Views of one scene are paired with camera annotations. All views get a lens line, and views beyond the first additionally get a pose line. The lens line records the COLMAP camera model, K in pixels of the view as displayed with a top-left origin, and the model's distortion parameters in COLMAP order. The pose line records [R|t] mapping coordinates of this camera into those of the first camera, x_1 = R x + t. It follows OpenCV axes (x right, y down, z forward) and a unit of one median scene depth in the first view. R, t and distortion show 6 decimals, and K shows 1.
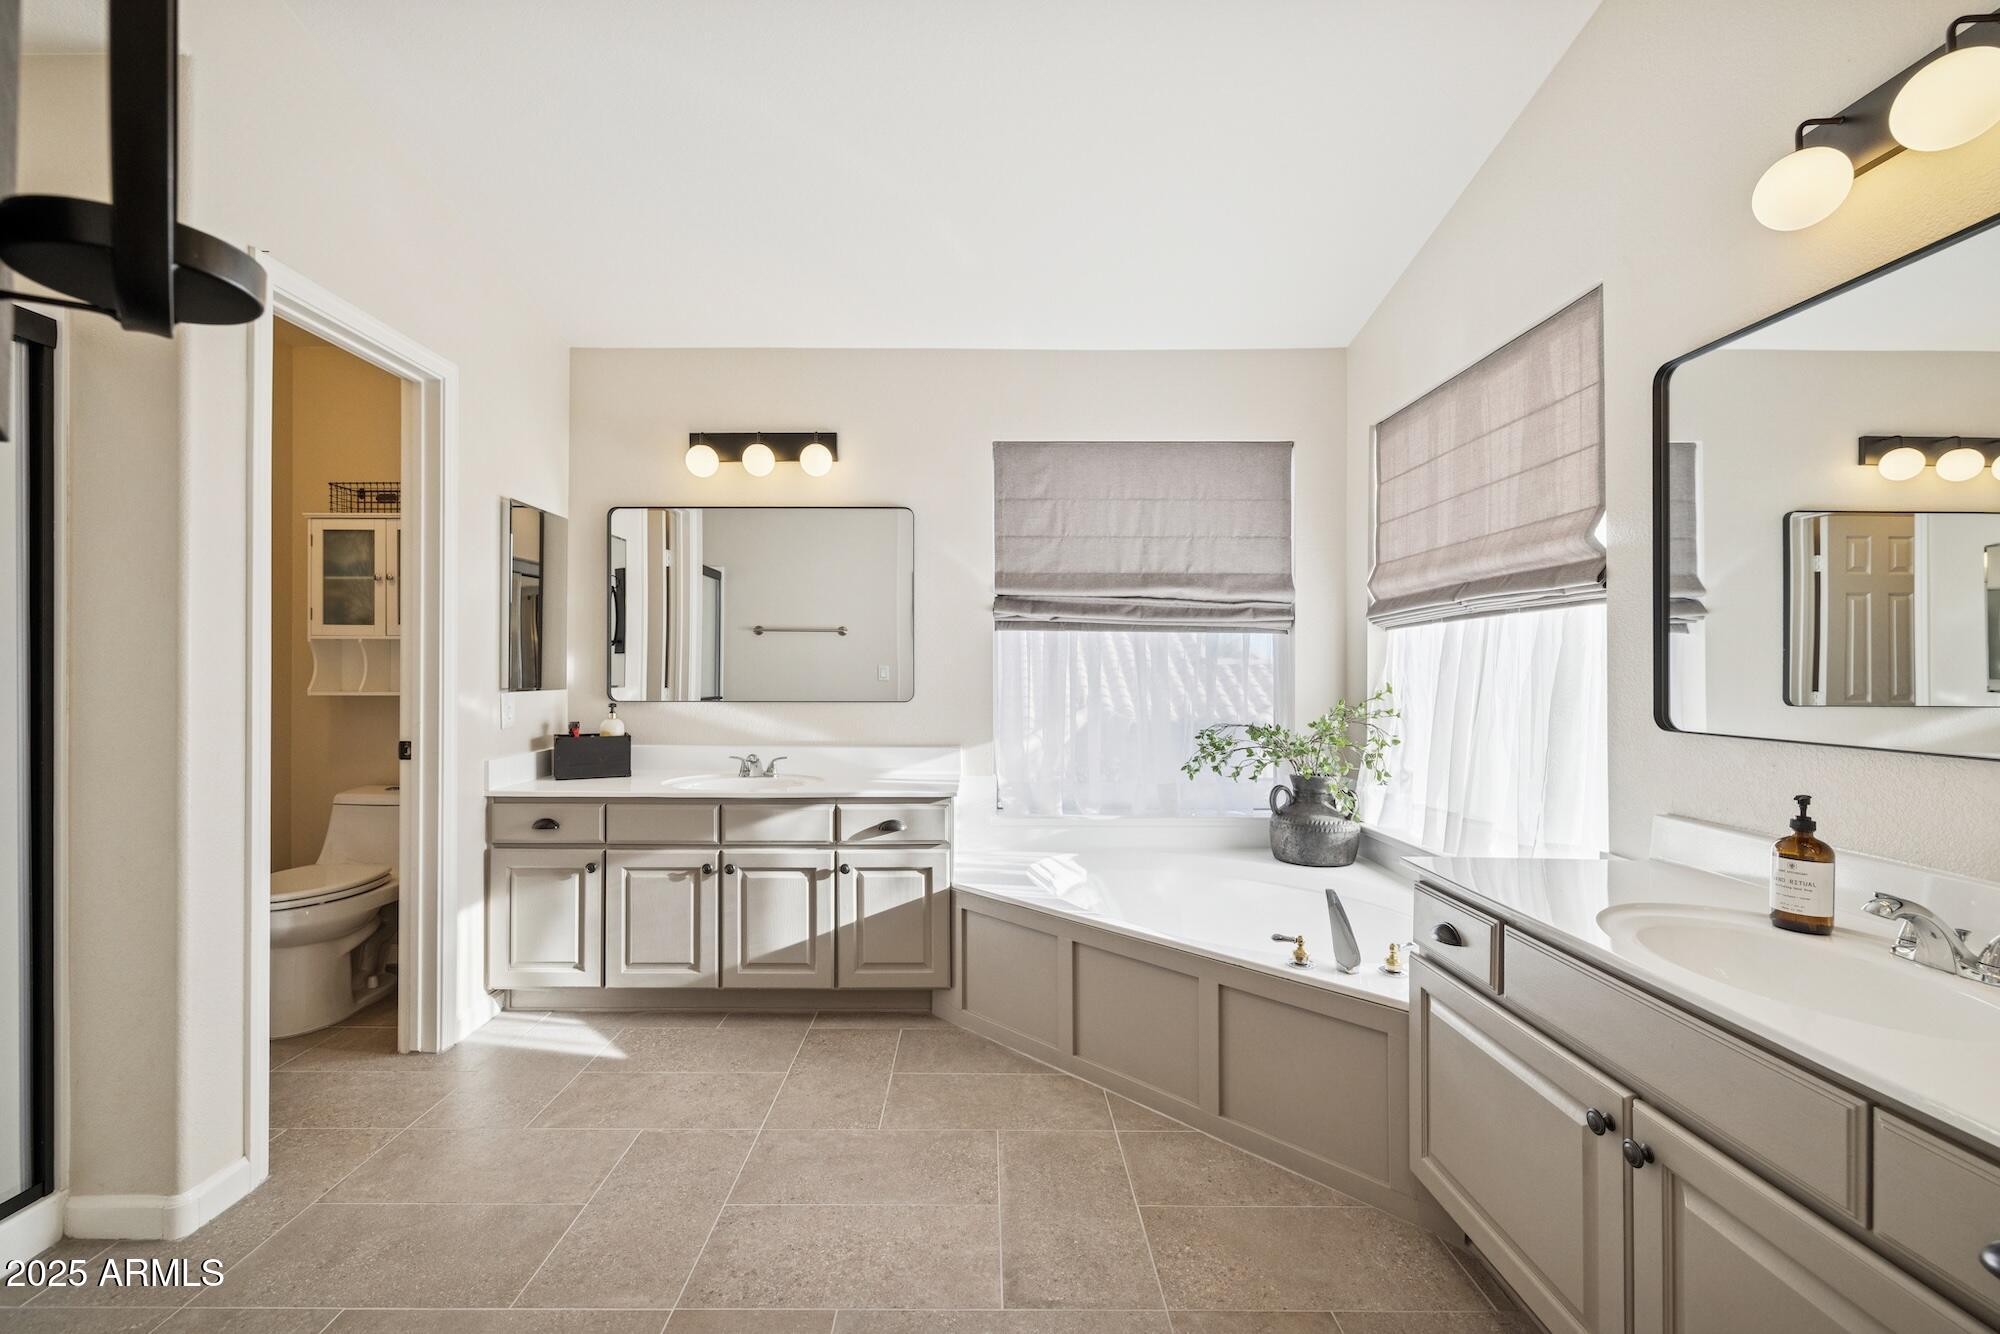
lens RADIAL K [[843.4, 0, 994.2], [0, 843.4, 667.6], [0, 0, 1]] dist [-0.002596, -0.000261]
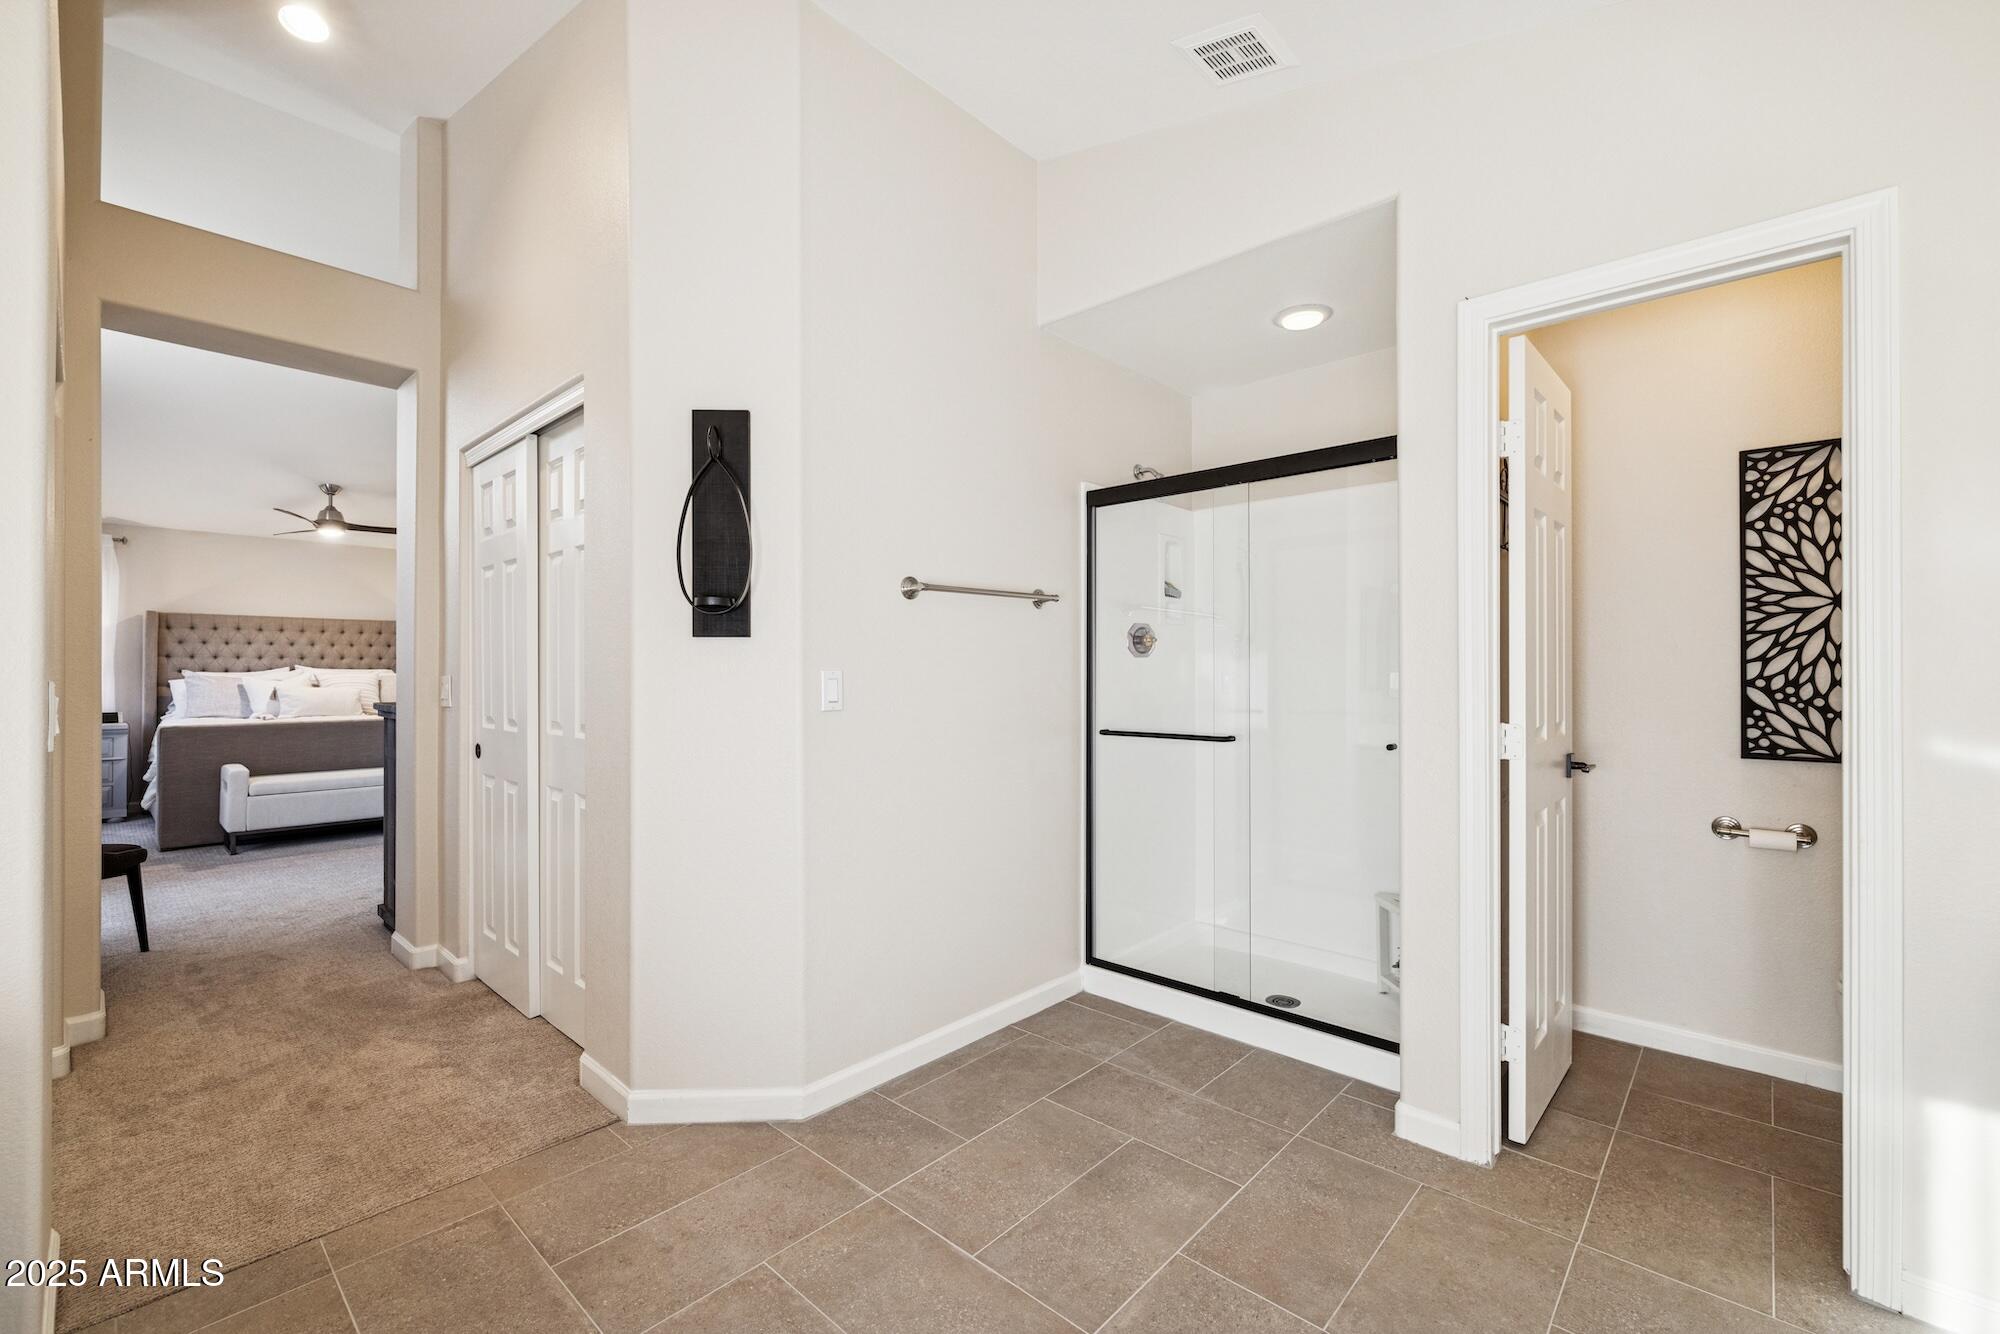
lens RADIAL K [[843.5, 0, 983.2], [0, 843.5, 670.4], [0, 0, 1]] dist [0.000615, 0.000385]
pose [[-0.692323, -0.002326, -0.721584, 0.232372], [0.000255, 0.999994, -0.003468, -0.009273], [0.721588, -0.002585, -0.692318, 0.874594]]
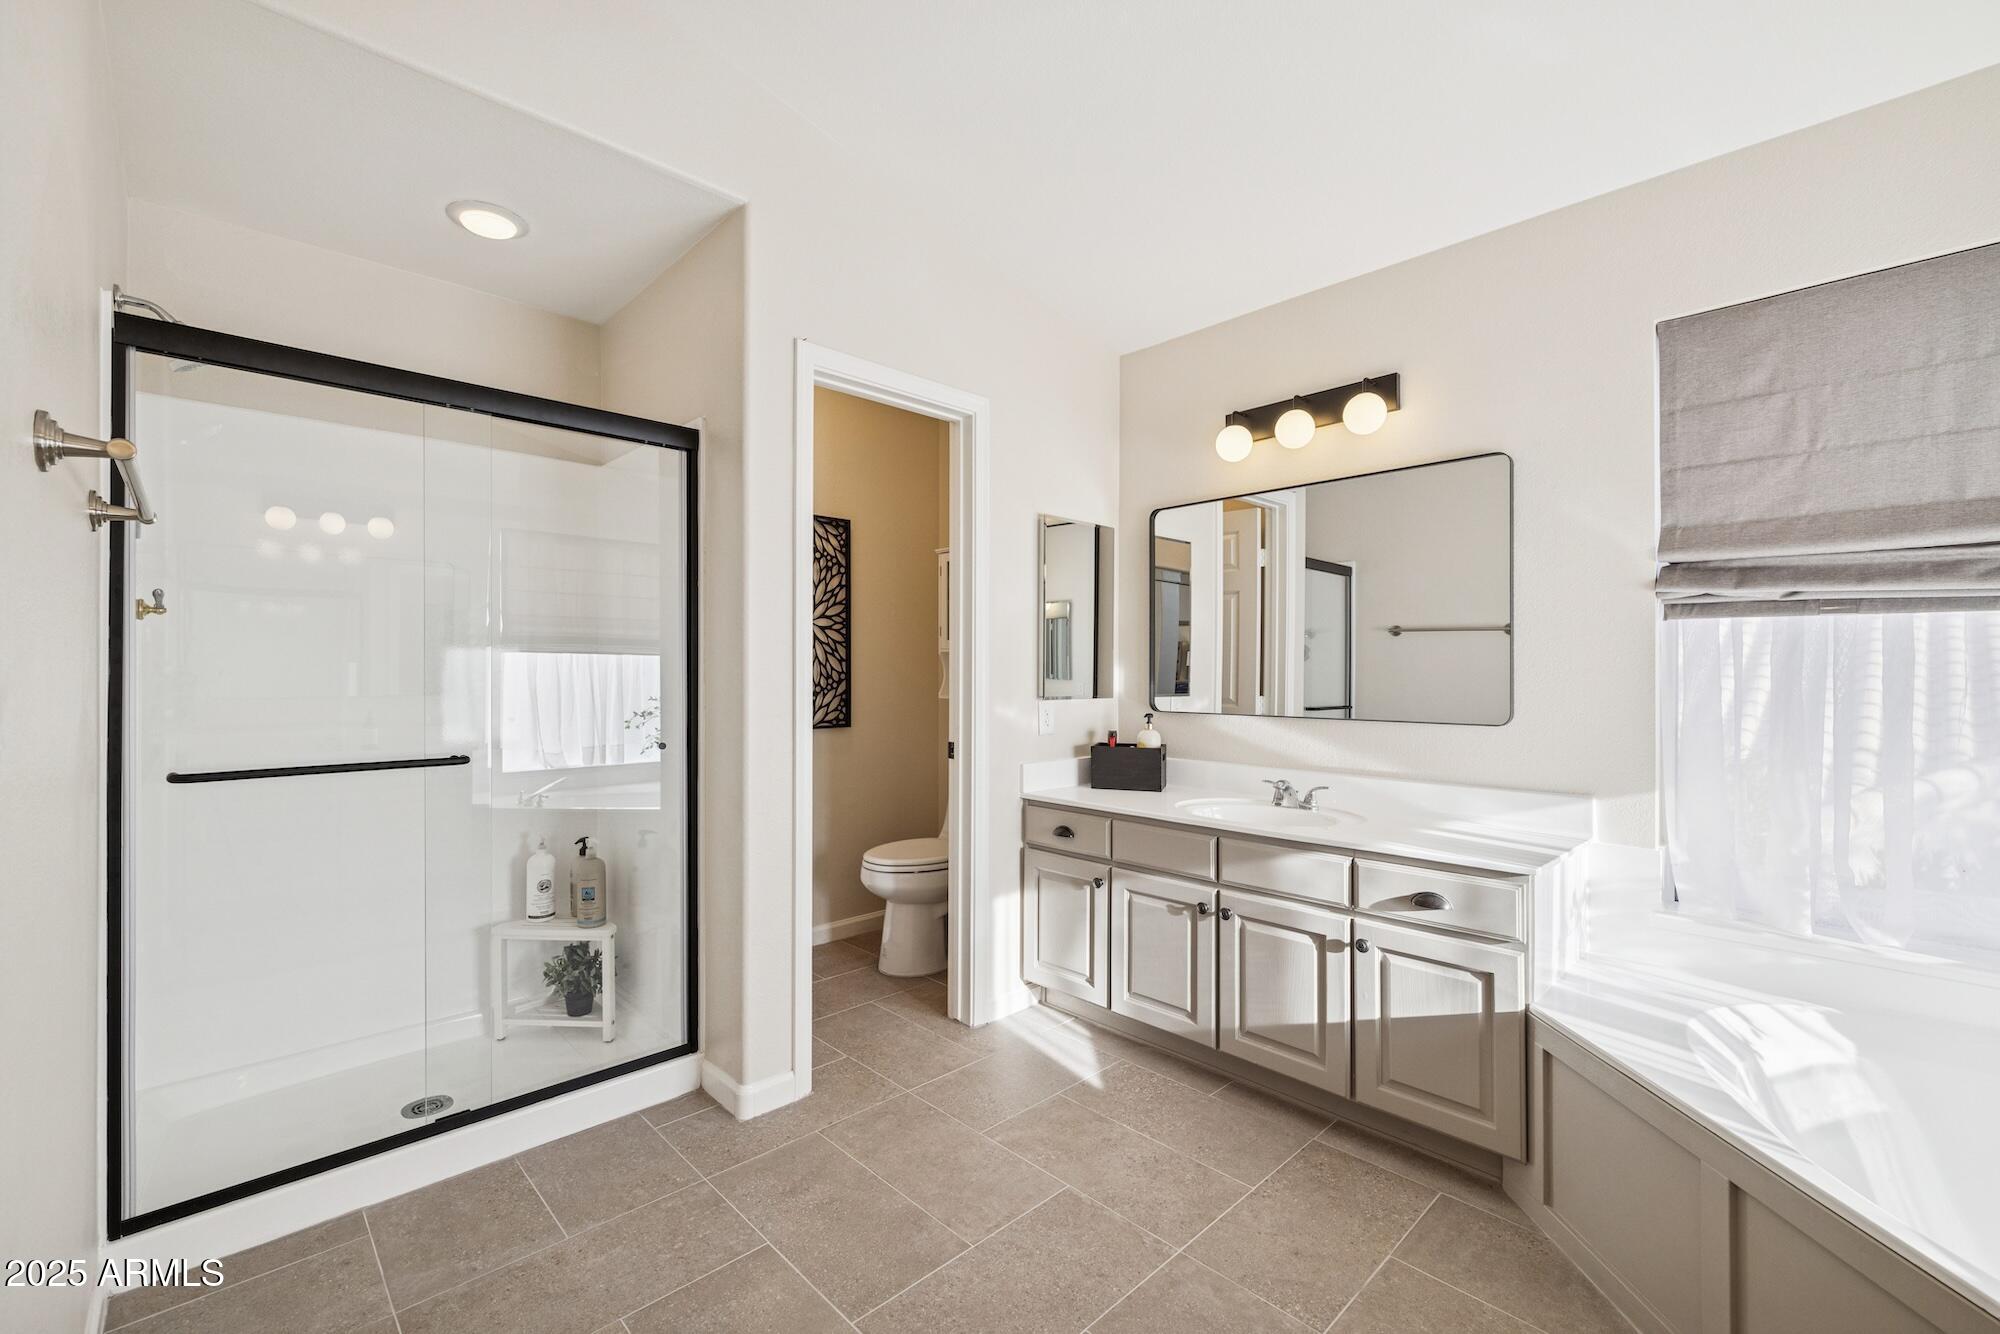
lens RADIAL K [[843.5, 0, 983.2], [0, 843.5, 670.4], [0, 0, 1]] dist [0.000615, 0.000385]
pose [[0.680820, -0.001656, -0.732449, 0.144568], [0.000961, 0.999999, -0.001368, -0.006711], [0.732450, 0.000228, 0.680820, 0.236018]]
